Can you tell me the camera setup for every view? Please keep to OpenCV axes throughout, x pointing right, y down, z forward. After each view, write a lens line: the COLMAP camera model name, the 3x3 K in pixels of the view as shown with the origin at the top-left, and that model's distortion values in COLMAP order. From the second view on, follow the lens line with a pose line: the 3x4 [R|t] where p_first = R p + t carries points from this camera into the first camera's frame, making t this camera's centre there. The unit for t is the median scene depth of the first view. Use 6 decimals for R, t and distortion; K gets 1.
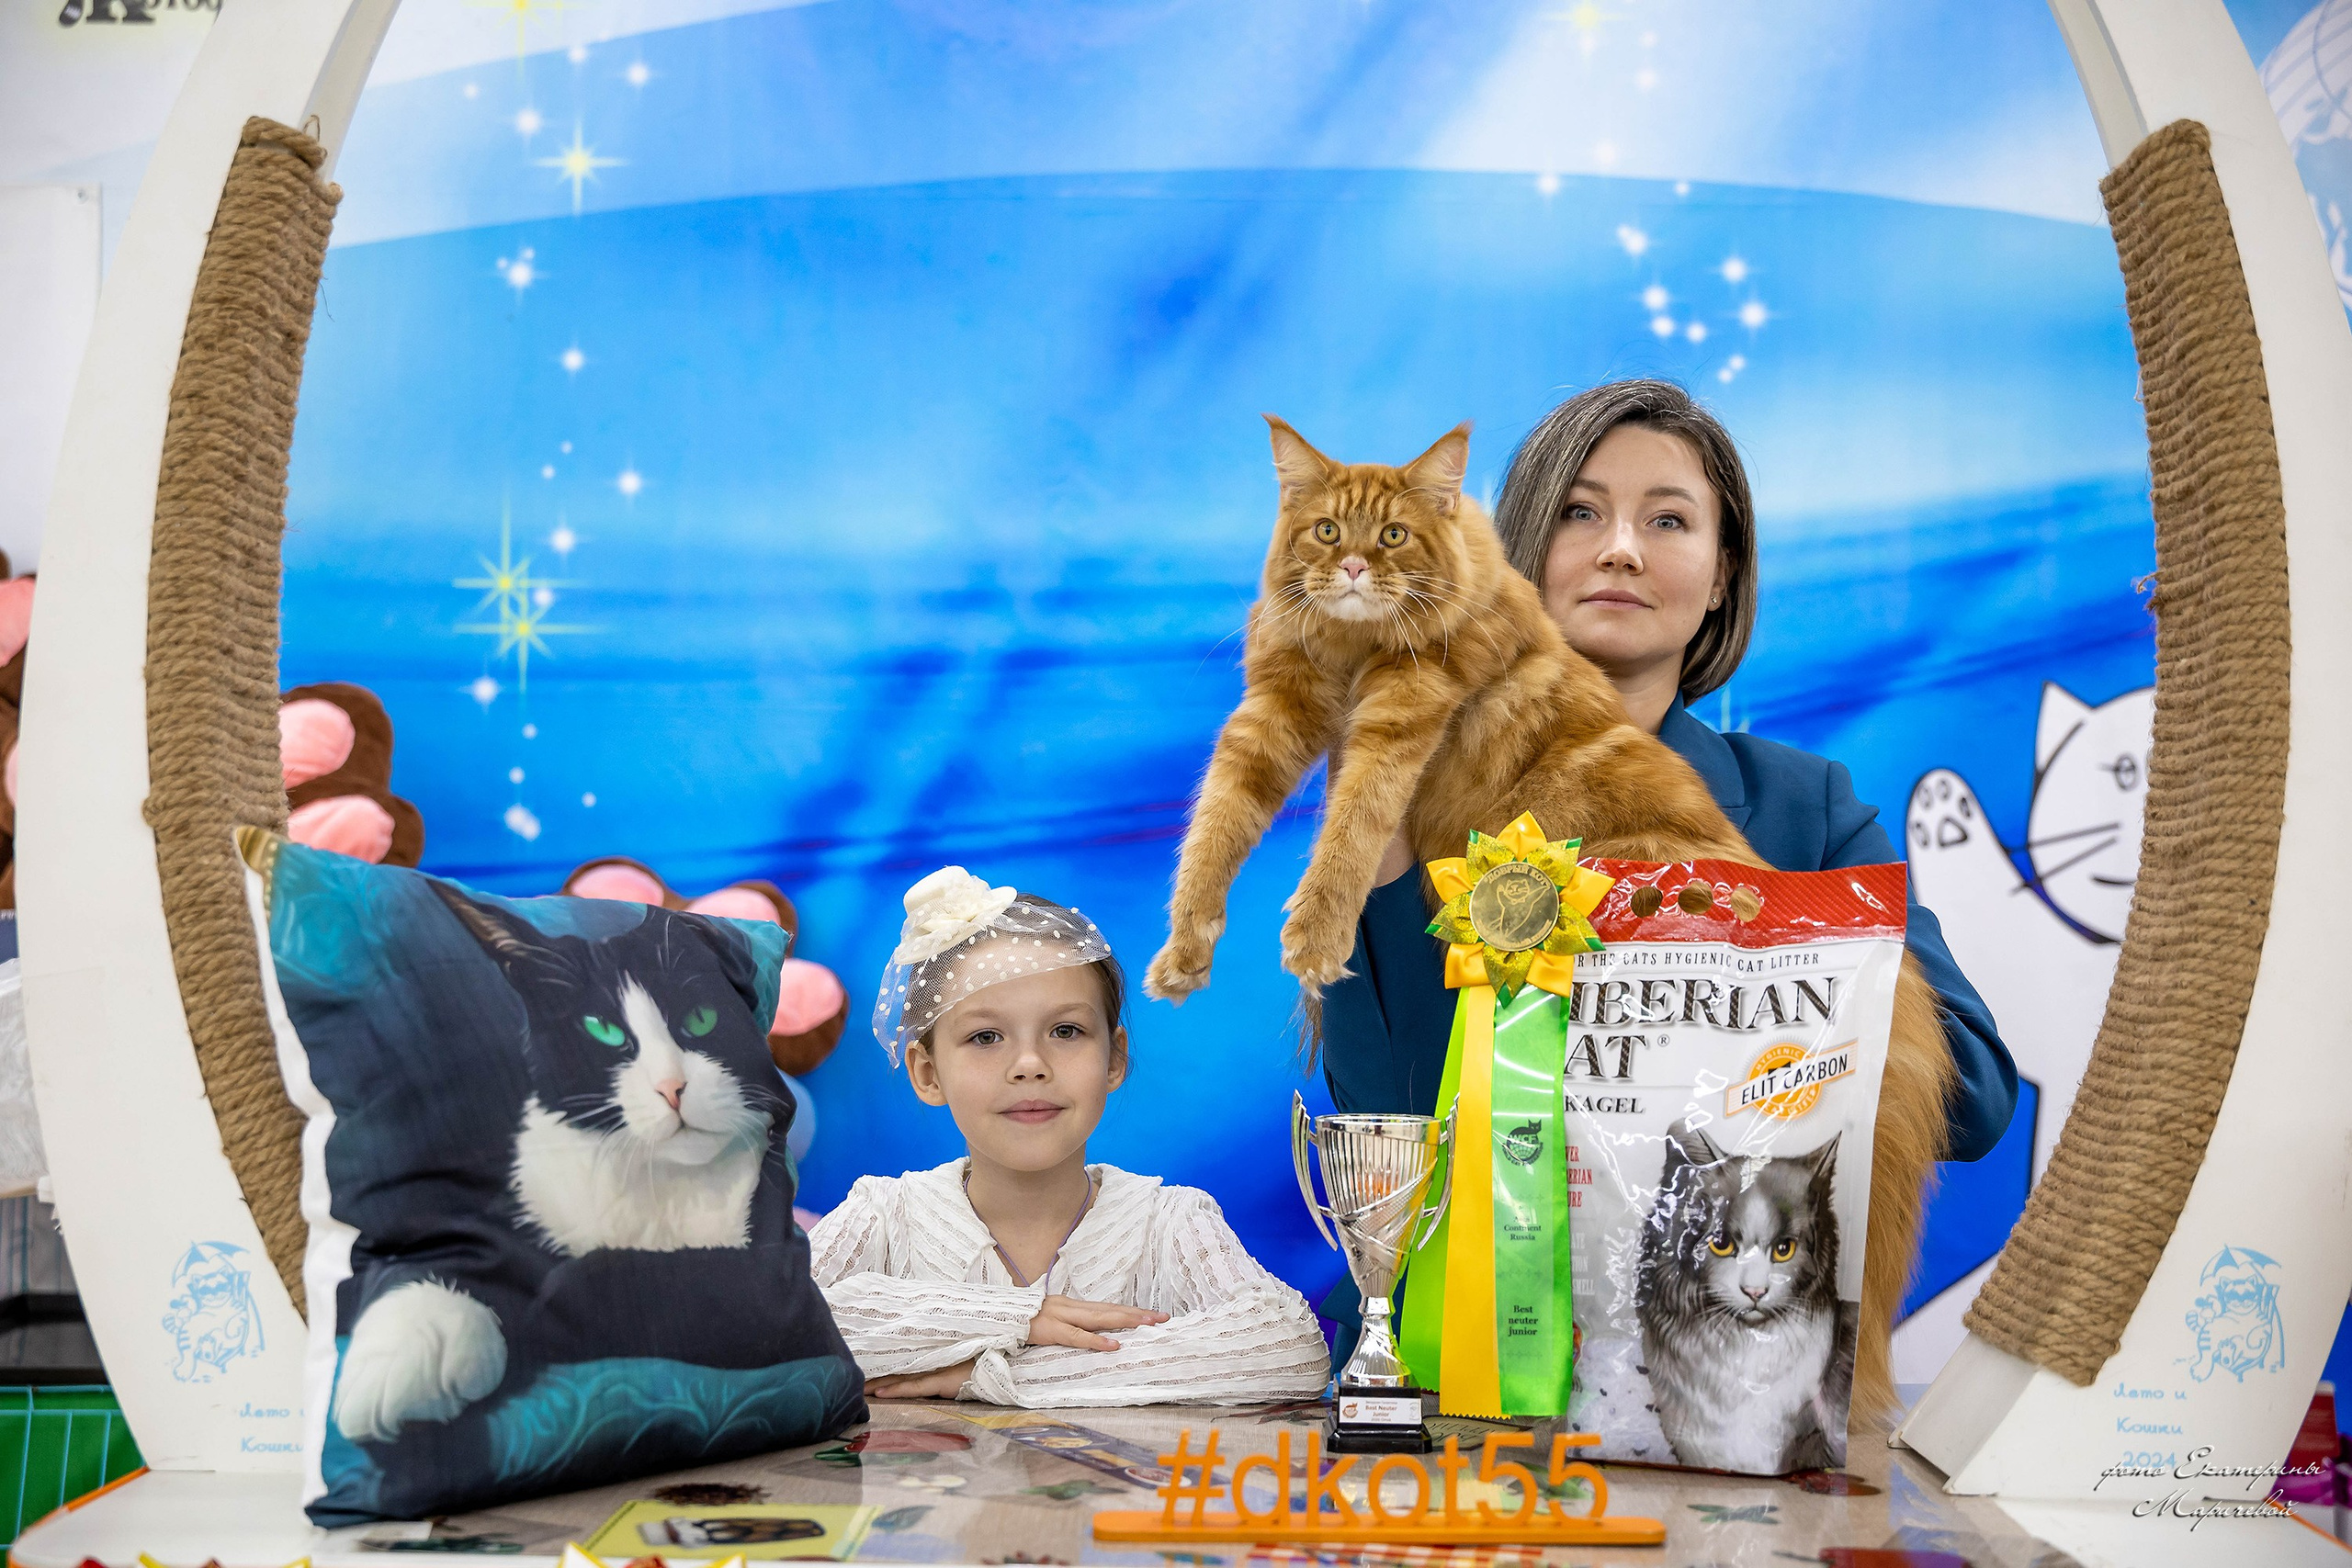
lens RADIAL K [[3140.2, 0, 1164.4], [0, 3140.2, 773.2], [0, 0, 1]] dist [0.059493, 0.000000]
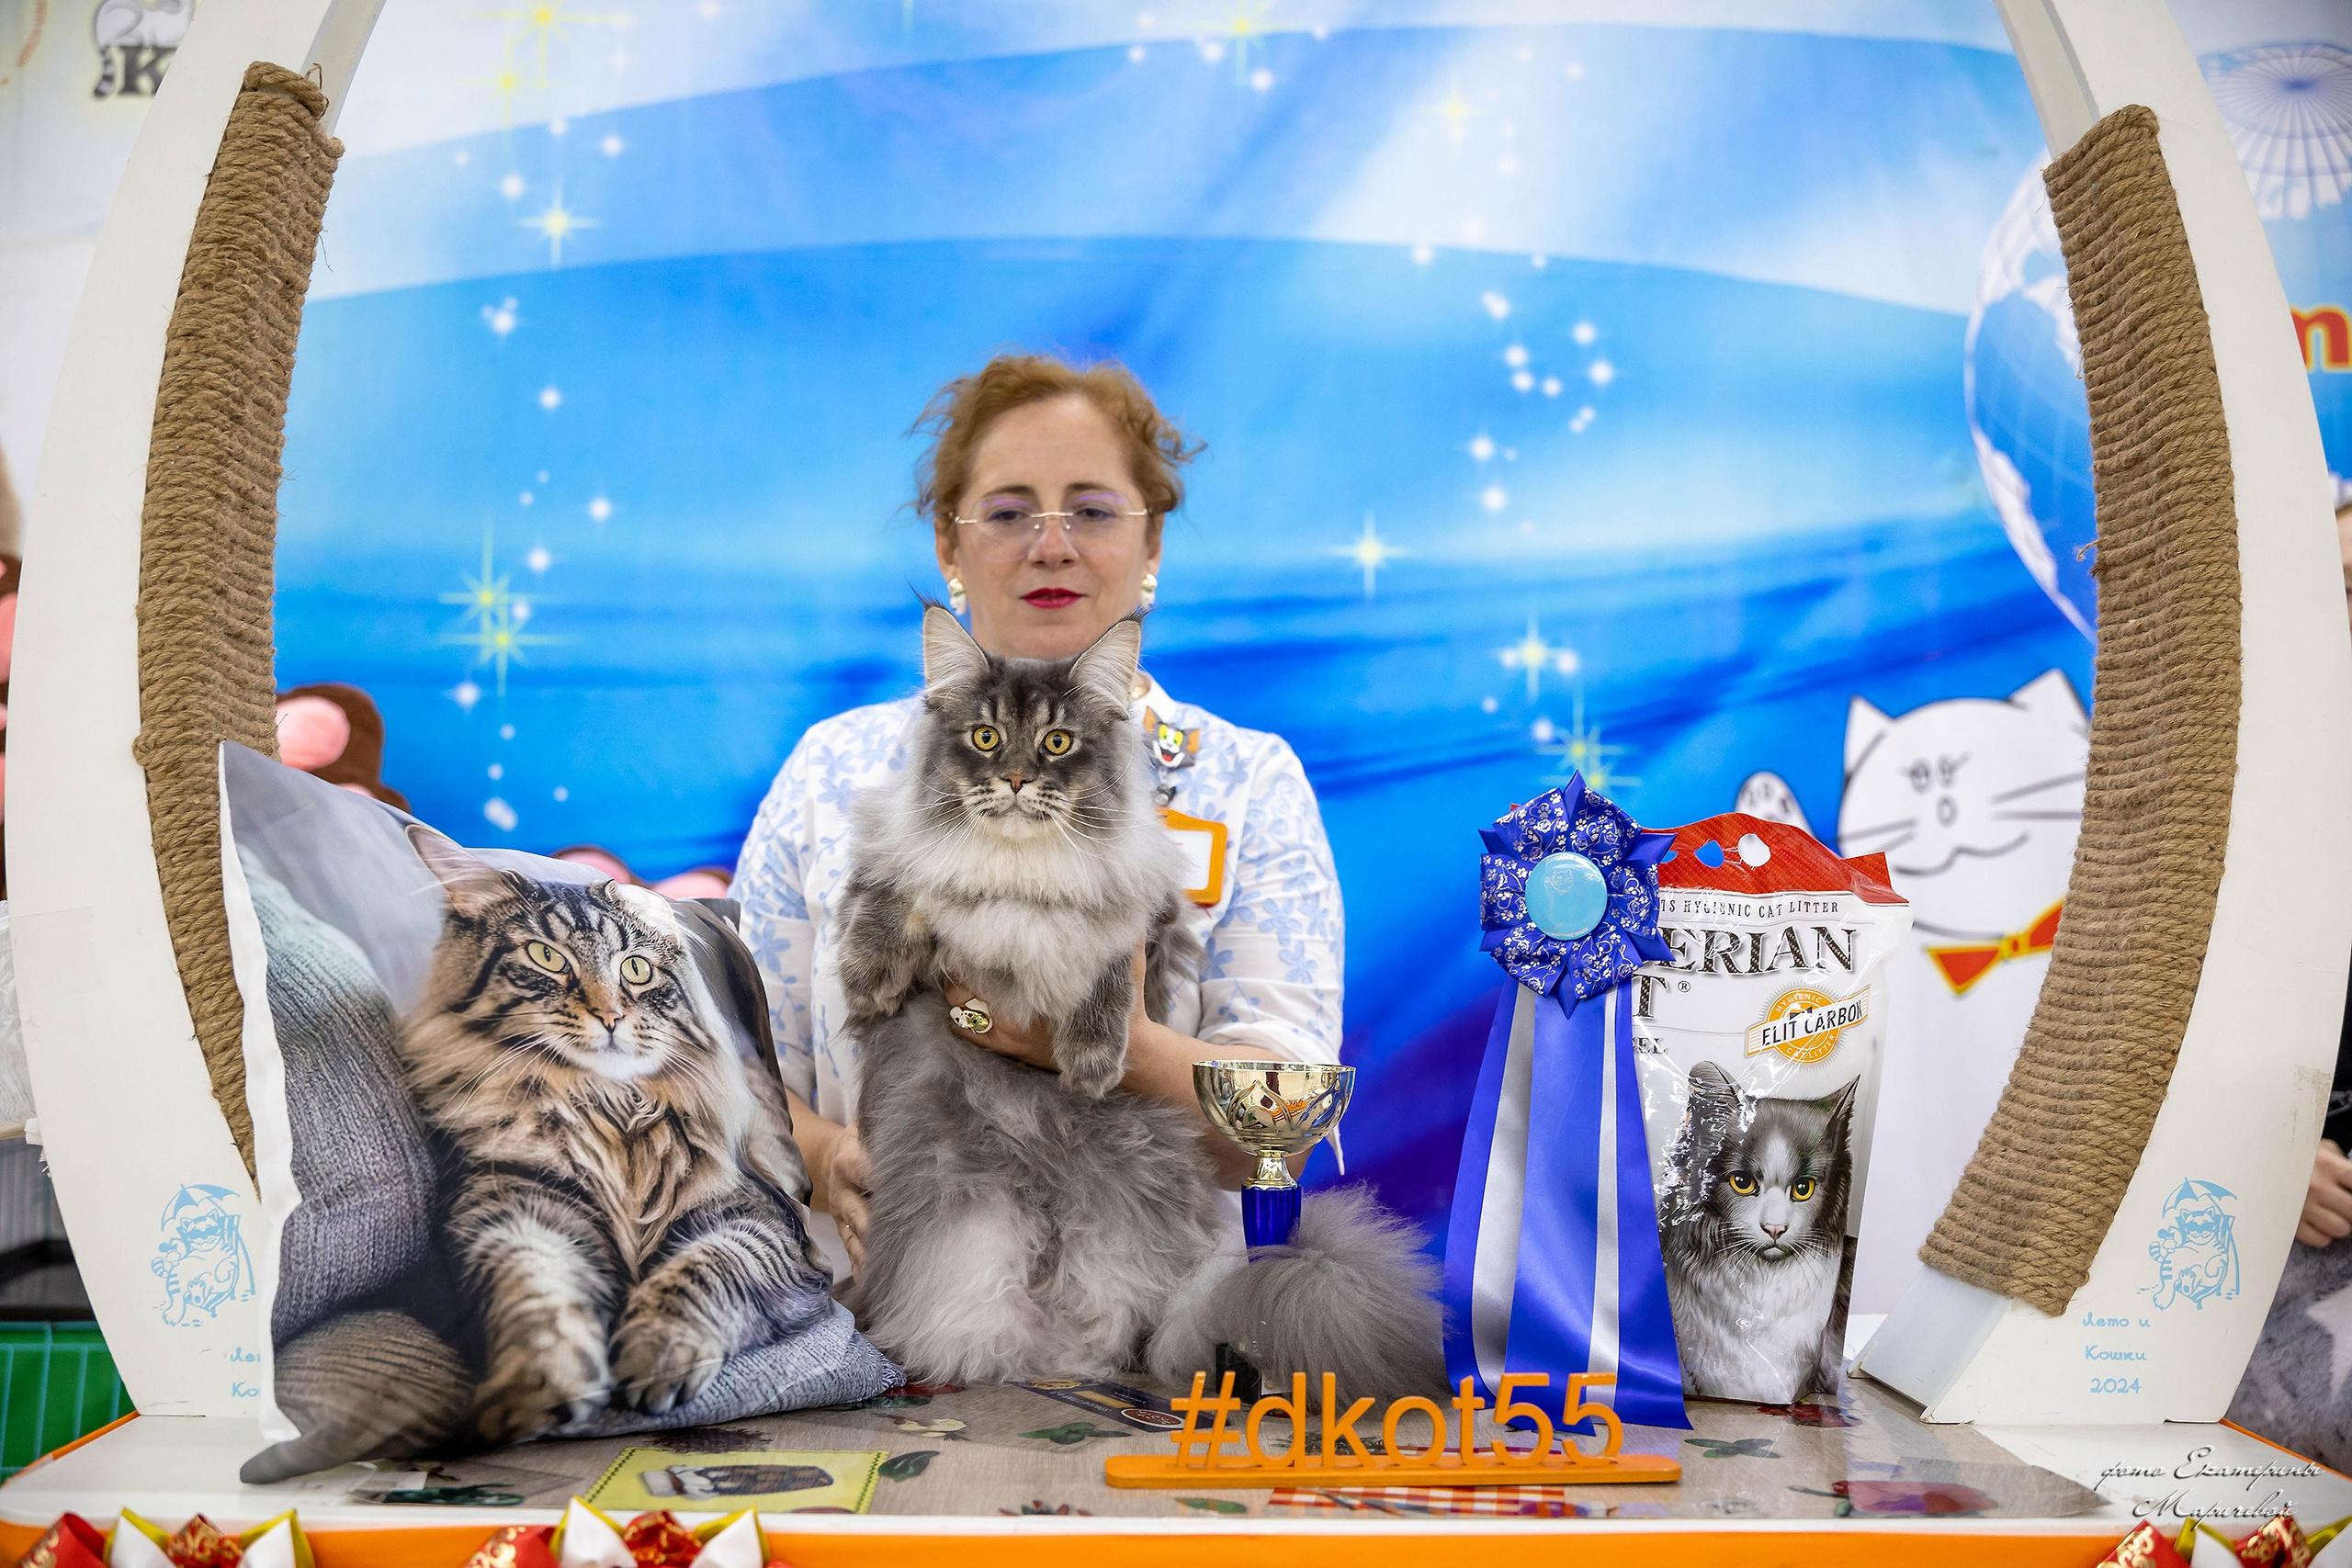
lens RADIAL K [[2604.1, 0, 1190.1], [0, 2604.1, 786.1], [0, 0, 1]] dist [-0.038054, 0.000000]
pose [[0.998049, 0.004821, 0.062253, -0.041930], [-0.004278, 0.999952, -0.008842, 0.027969], [-0.062292, 0.008558, 0.998021, 0.164405]]
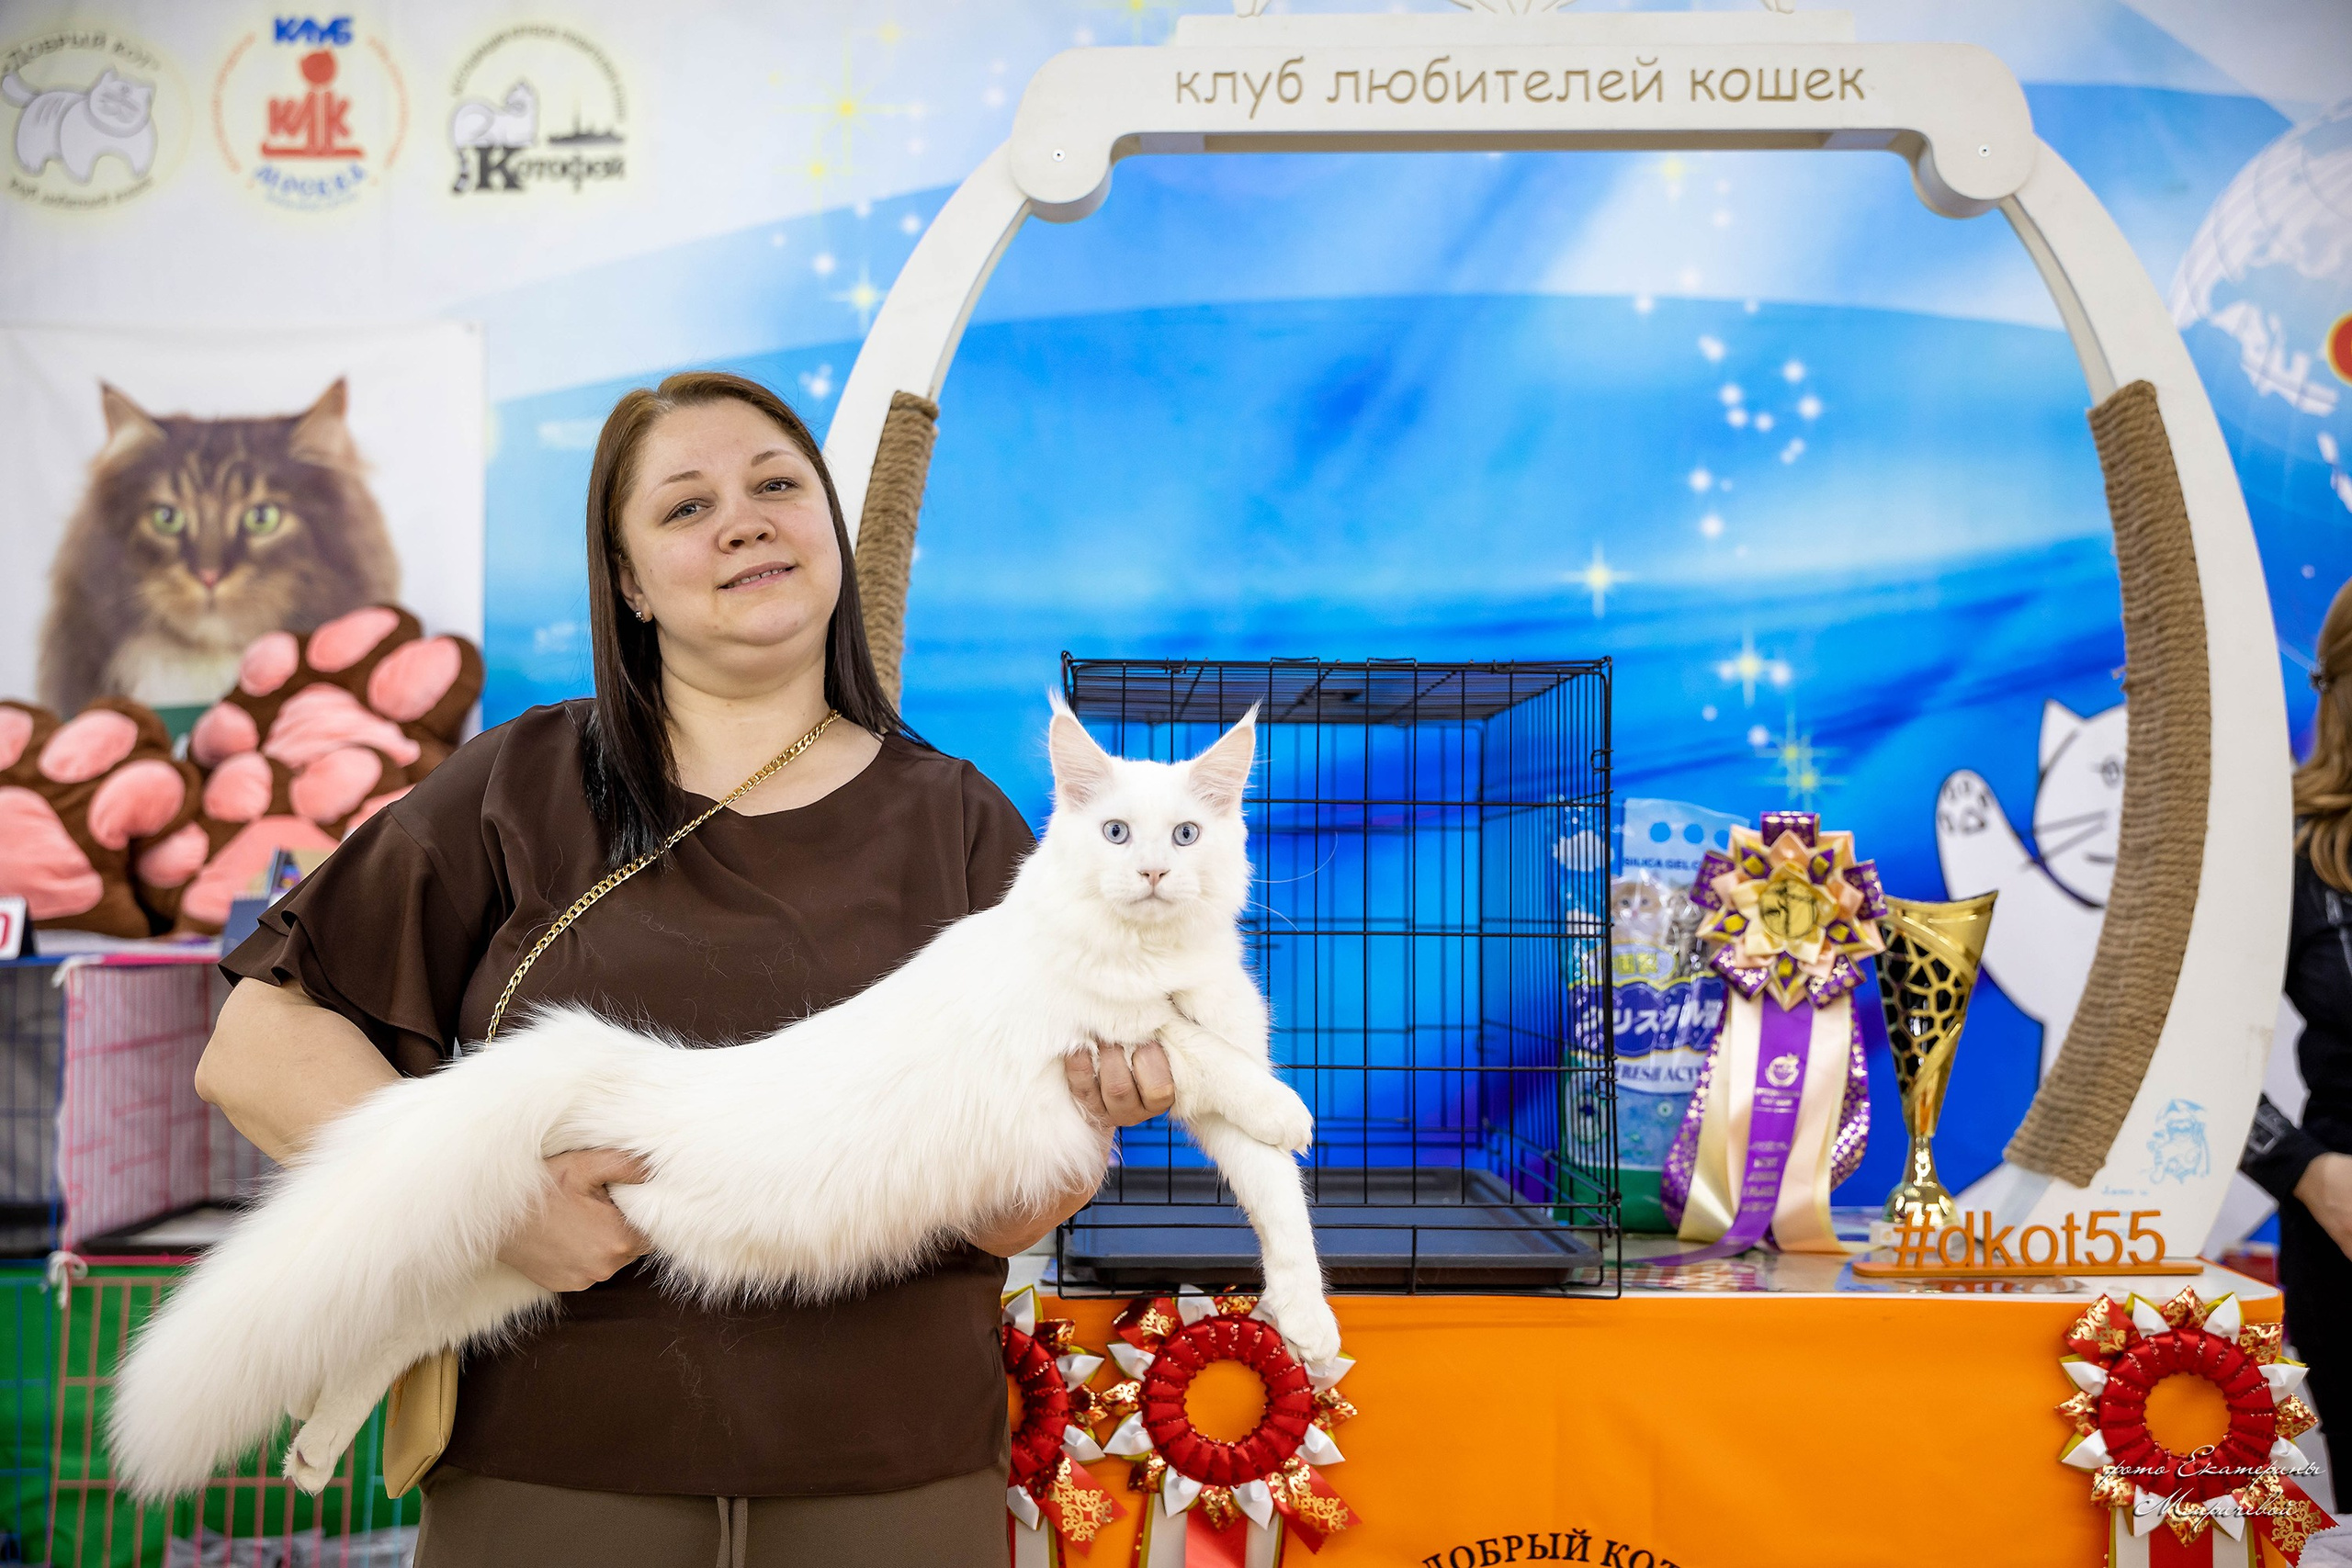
lens RADIAL K [[3140.2, 0, 1167.5], [0, 3140.2, 782.9], [0, 0, 1]] dist [0.059493, 0.000000]
pose [[0.999934, -0.011033, 0.003331, -0.161576], [0.010999, 0.999887, 0.010264, -0.028562], [-0.003444, -0.010227, 0.999942, -0.546991]]
